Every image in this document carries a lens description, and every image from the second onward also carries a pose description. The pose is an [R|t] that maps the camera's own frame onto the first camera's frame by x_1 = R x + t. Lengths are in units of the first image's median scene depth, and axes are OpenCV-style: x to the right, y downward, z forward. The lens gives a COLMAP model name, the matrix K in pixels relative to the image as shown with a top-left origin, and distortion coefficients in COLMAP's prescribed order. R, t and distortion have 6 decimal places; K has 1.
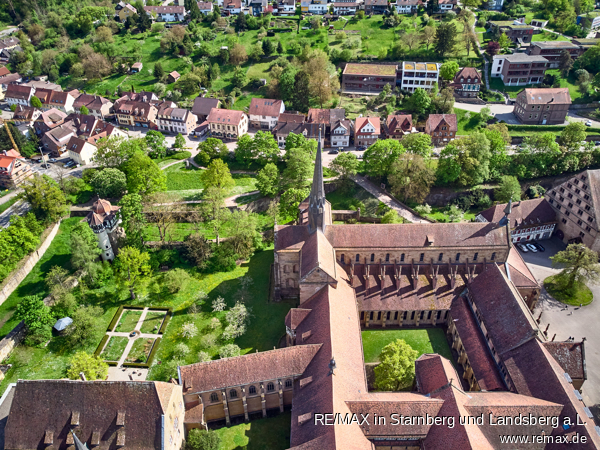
lens RADIAL K [[445.5, 0, 297.7], [0, 445.5, 226.1], [0, 0, 1]] dist [0.002886, 0.010832]
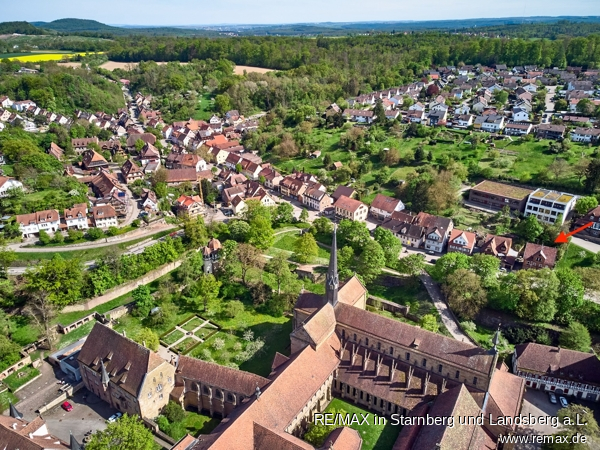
lens RADIAL K [[445.5, 0, 298.6], [0, 445.5, 225.0], [0, 0, 1]] dist [0.002886, 0.010832]
pose [[0.847705, 0.222595, -0.481505, 0.329850], [-0.306341, 0.946465, -0.101782, -0.027727], [0.433072, 0.233786, 0.870513, -0.099792]]
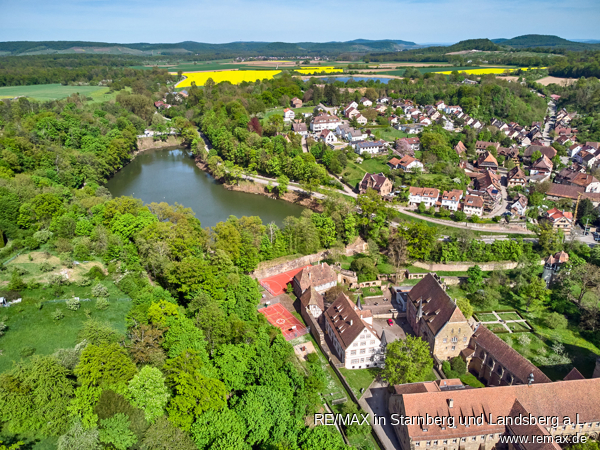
lens RADIAL K [[445.5, 0, 299.4], [0, 445.5, 223.8], [0, 0, 1]] dist [0.002886, 0.010832]
pose [[0.131133, 0.374974, -0.917714, 0.511390], [-0.554986, 0.794821, 0.245458, -0.008572], [0.821459, 0.477131, 0.312333, -0.130549]]
